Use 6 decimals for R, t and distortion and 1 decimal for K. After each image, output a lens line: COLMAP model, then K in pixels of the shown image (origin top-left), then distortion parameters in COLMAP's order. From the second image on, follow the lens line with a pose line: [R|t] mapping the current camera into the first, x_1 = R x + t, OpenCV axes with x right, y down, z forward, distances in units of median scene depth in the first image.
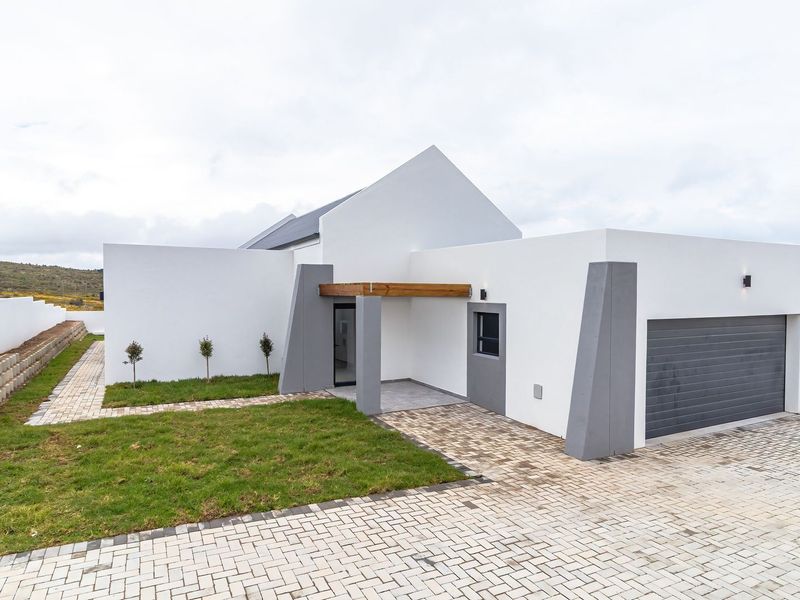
lens RADIAL K [[496.5, 0, 401.7], [0, 496.5, 302.4], [0, 0, 1]] dist [-0.000867, 0.003693]
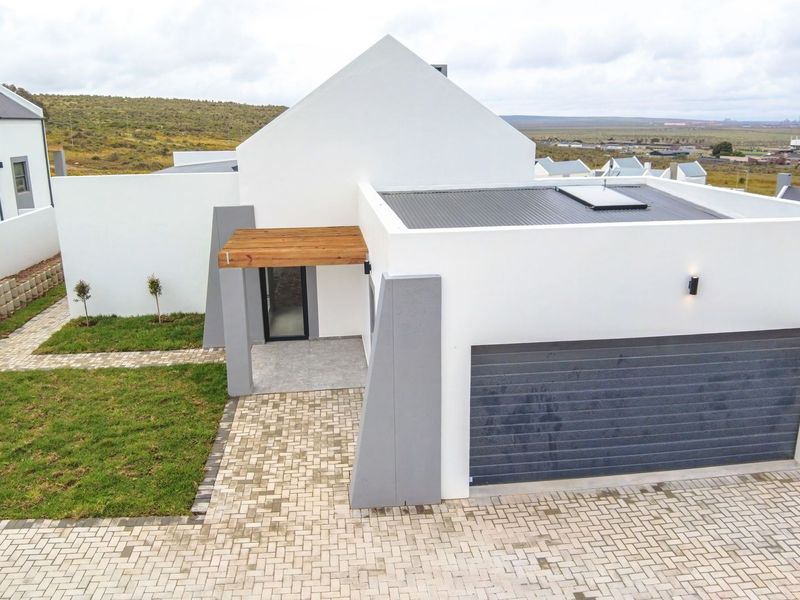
lens RADIAL K [[634.5, 0, 400.0], [0, 634.5, 300.0], [0, 0, 1]] dist [0.007612, -0.100499]
pose [[0.933266, 0.079280, -0.350328, 0.722942], [0.009240, 0.969715, 0.244065, -0.267219], [0.359067, -0.231014, 0.904269, 0.114664]]
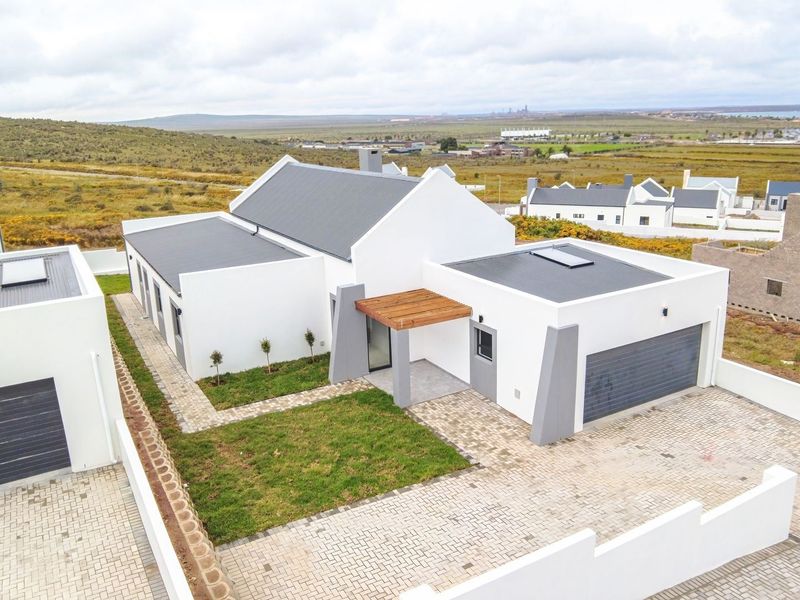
lens RADIAL K [[629.8, 0, 396.4], [0, 629.8, 299.5], [0, 0, 1]] dist [0.100231, -0.261860]
pose [[0.999001, -0.043102, 0.011825, -0.112678], [0.038732, 0.966899, 0.252203, -0.655504], [-0.022304, -0.251493, 0.967602, -0.856659]]
